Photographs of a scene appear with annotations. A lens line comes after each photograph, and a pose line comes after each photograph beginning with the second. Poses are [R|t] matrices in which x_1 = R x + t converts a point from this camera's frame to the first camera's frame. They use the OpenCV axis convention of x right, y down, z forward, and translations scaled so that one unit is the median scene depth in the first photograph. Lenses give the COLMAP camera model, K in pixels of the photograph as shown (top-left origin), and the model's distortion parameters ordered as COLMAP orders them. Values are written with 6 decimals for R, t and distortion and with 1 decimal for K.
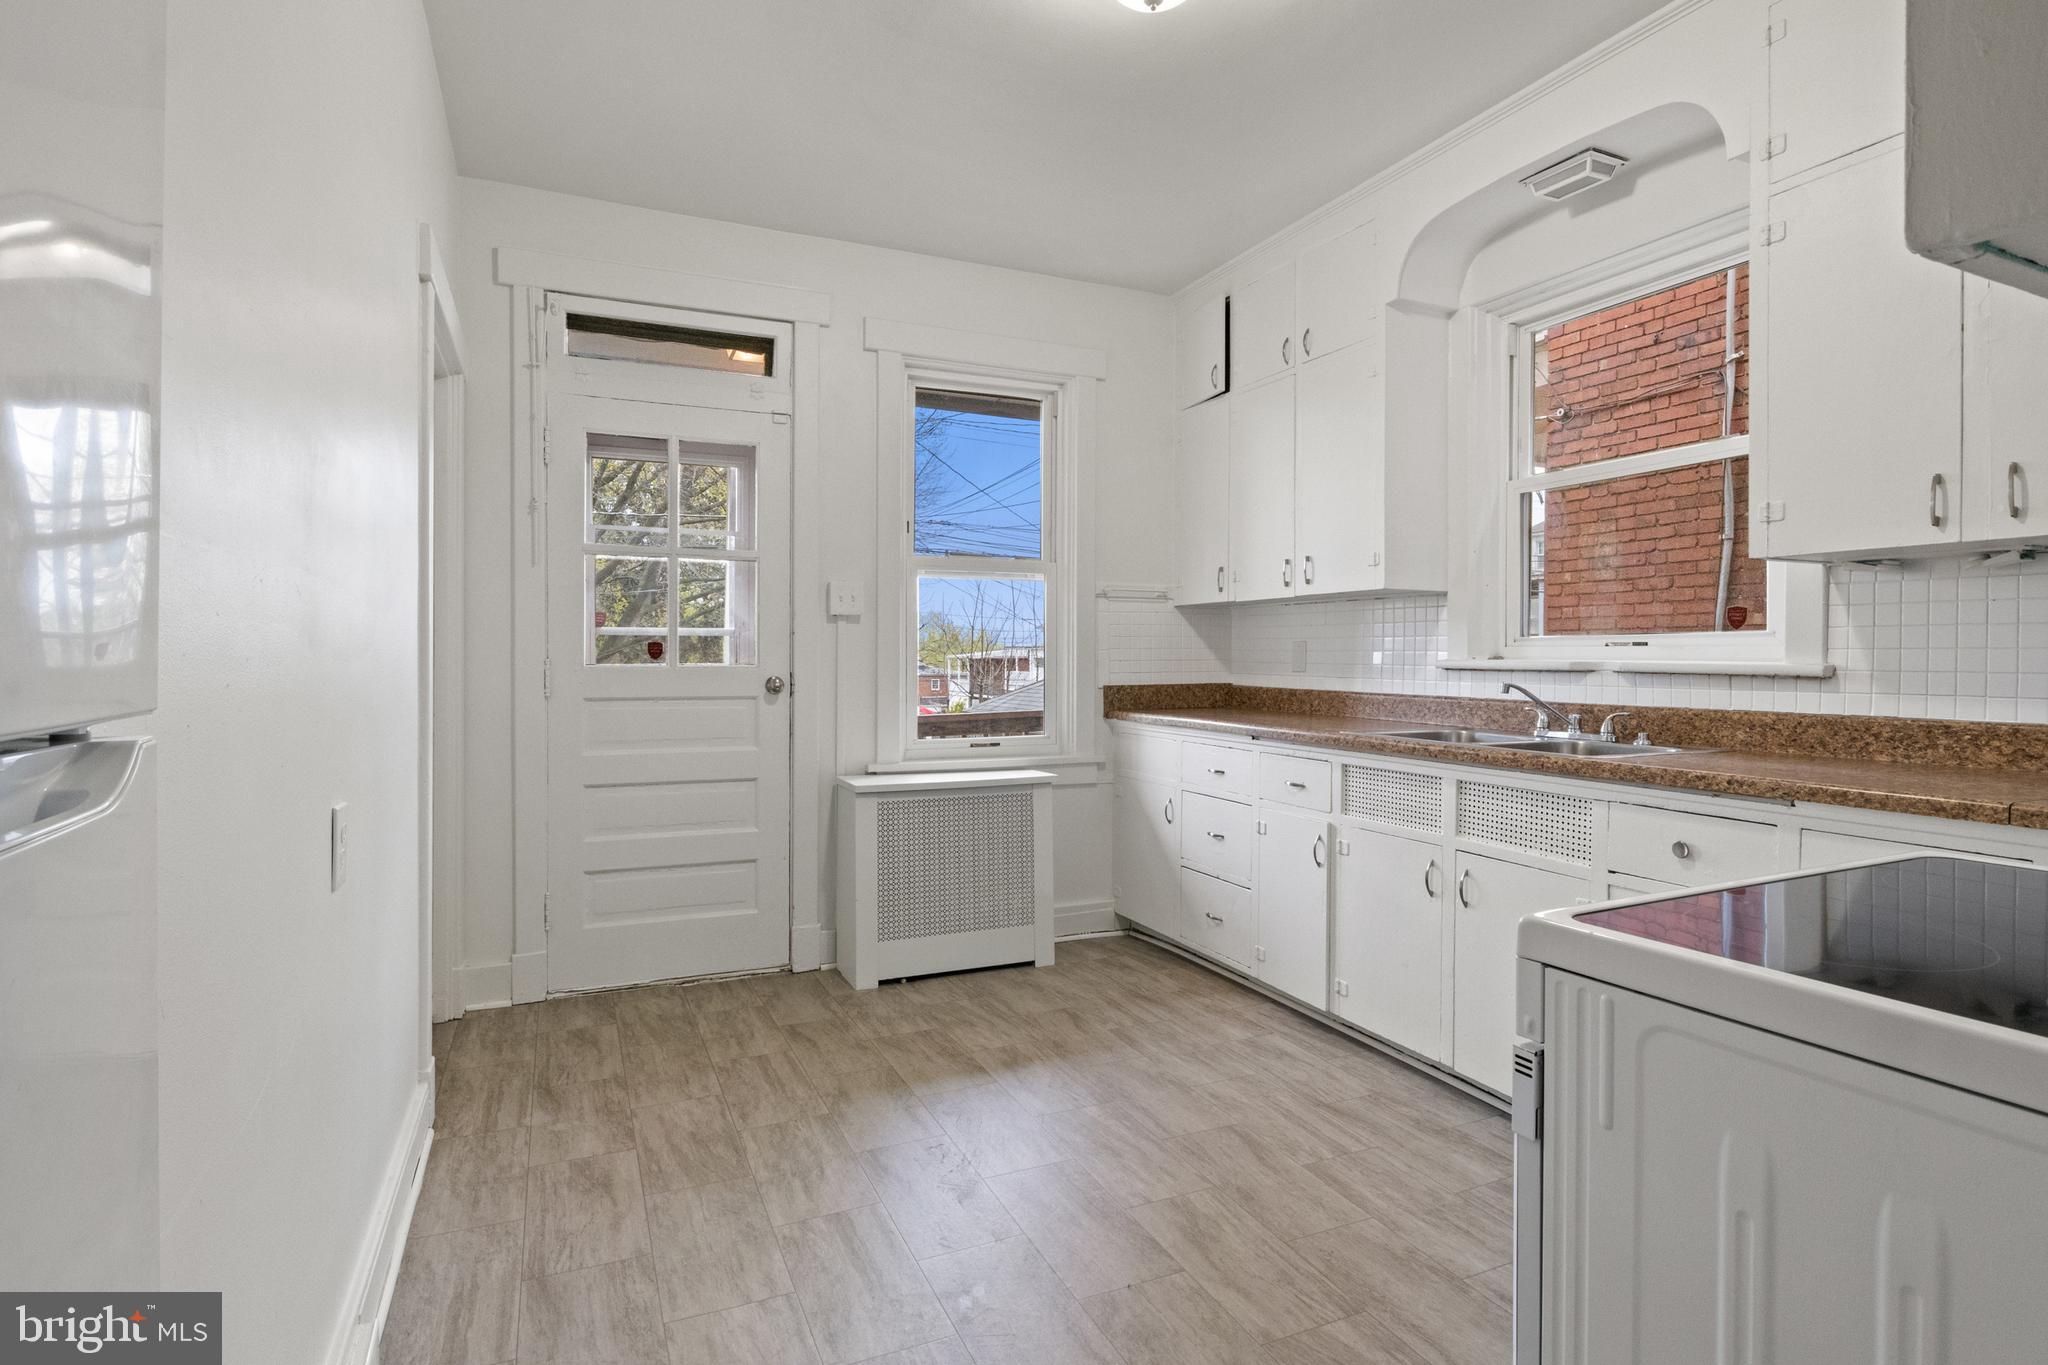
lens RADIAL K [[1041.2, 0, 1024.7], [0, 1041.2, 659.2], [0, 0, 1]] dist [0.056882, -0.000315]
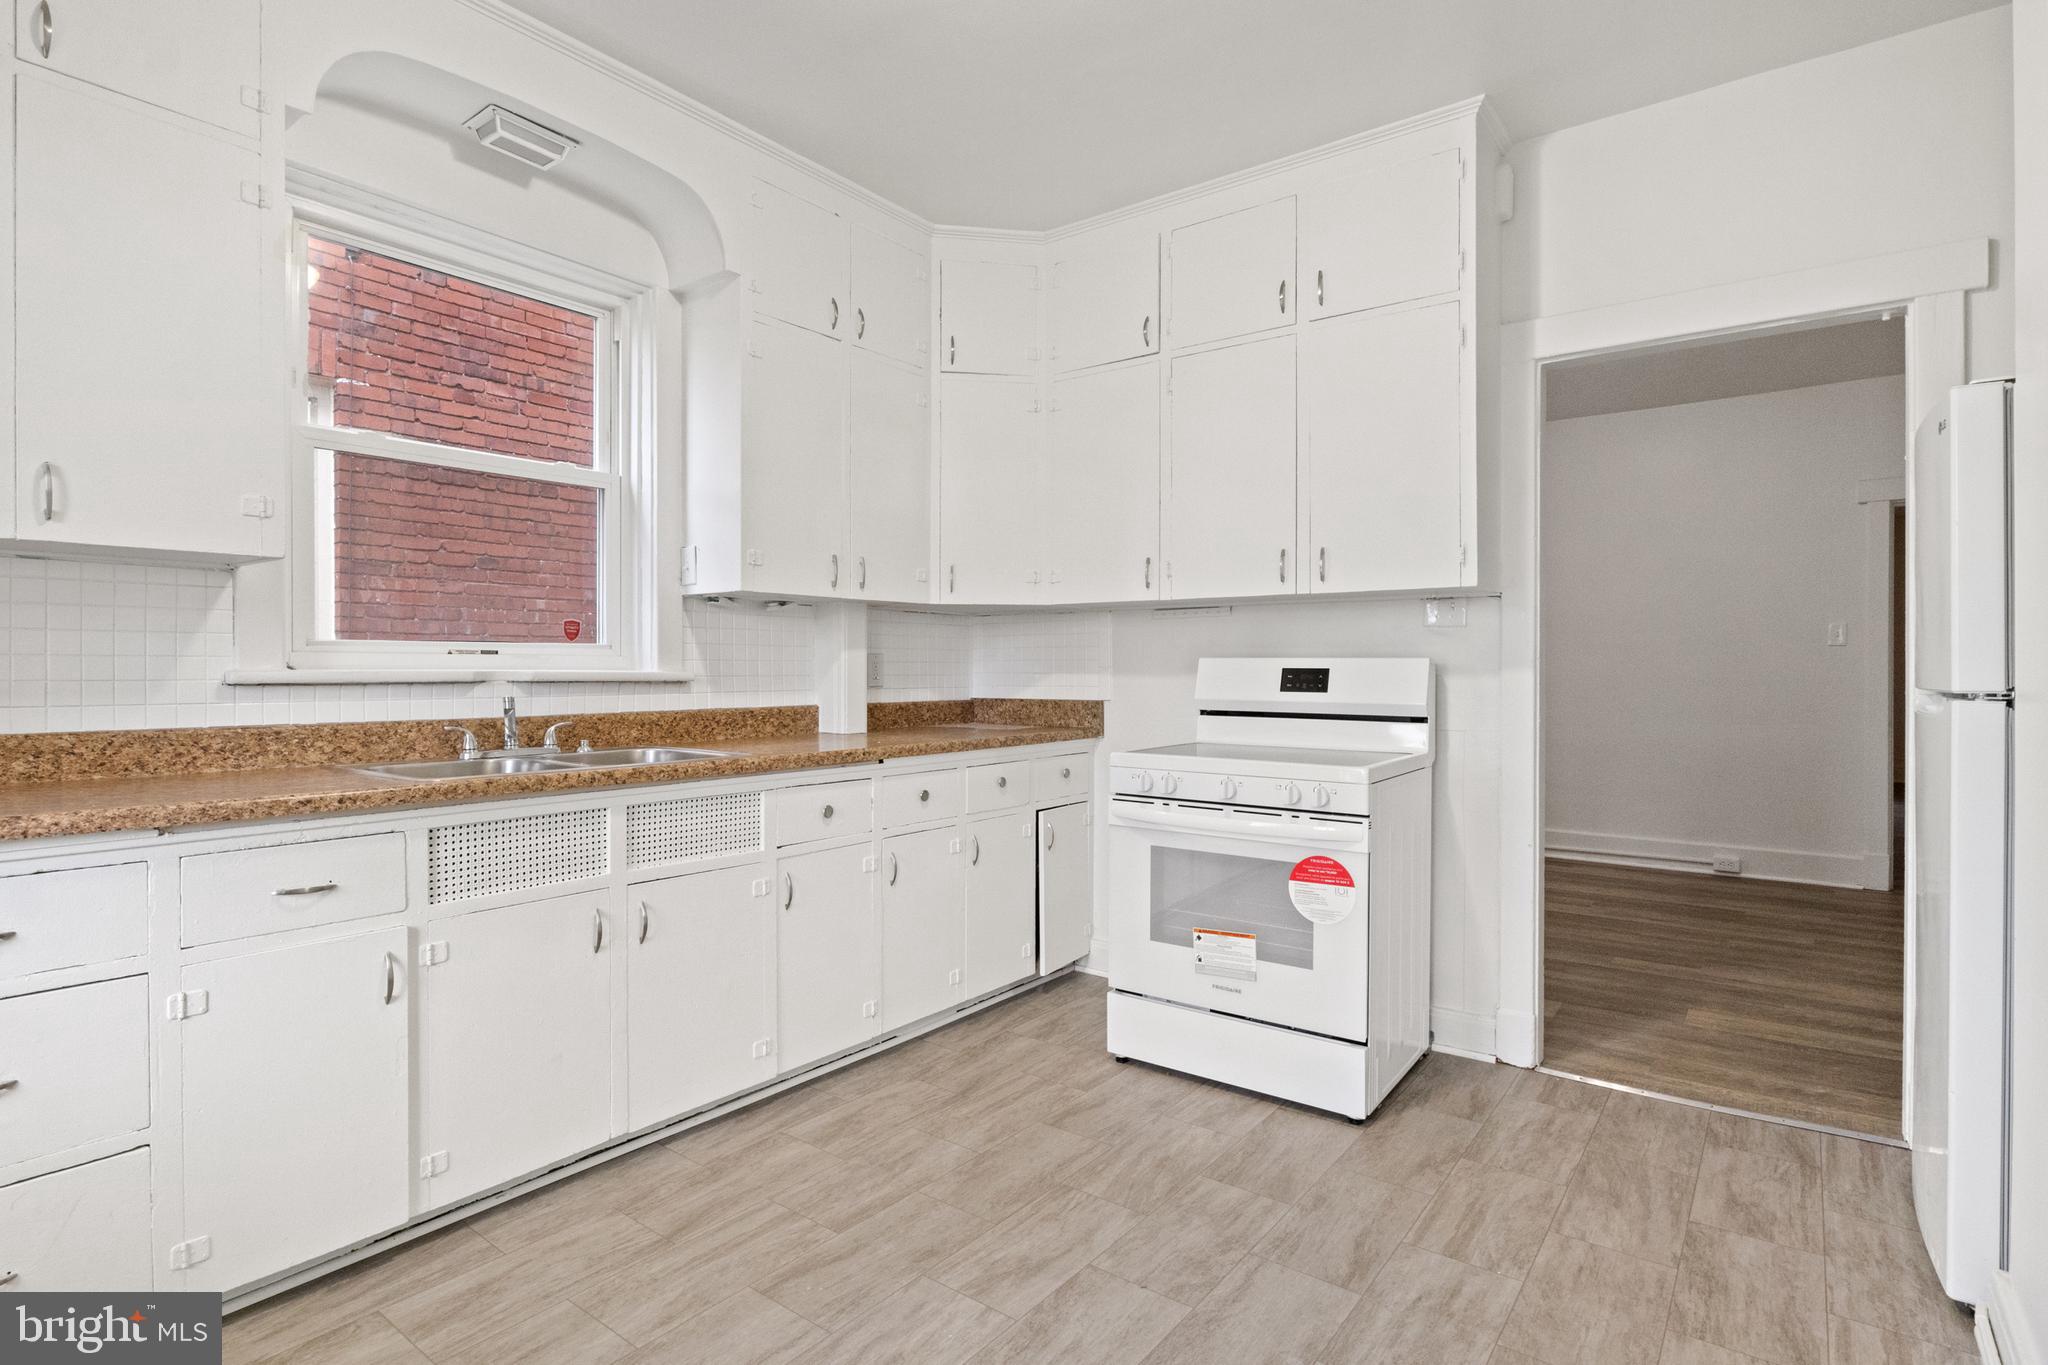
lens RADIAL K [[1030.4, 0, 1024.0], [0, 1030.4, 682.5], [0, 0, 1]] dist [-0.031077, 0.018503]
pose [[-0.476943, -0.013349, 0.878833, -0.549032], [0.001765, 0.999868, 0.016145, -0.001616], [-0.878933, 0.009252, -0.476856, 1.231978]]
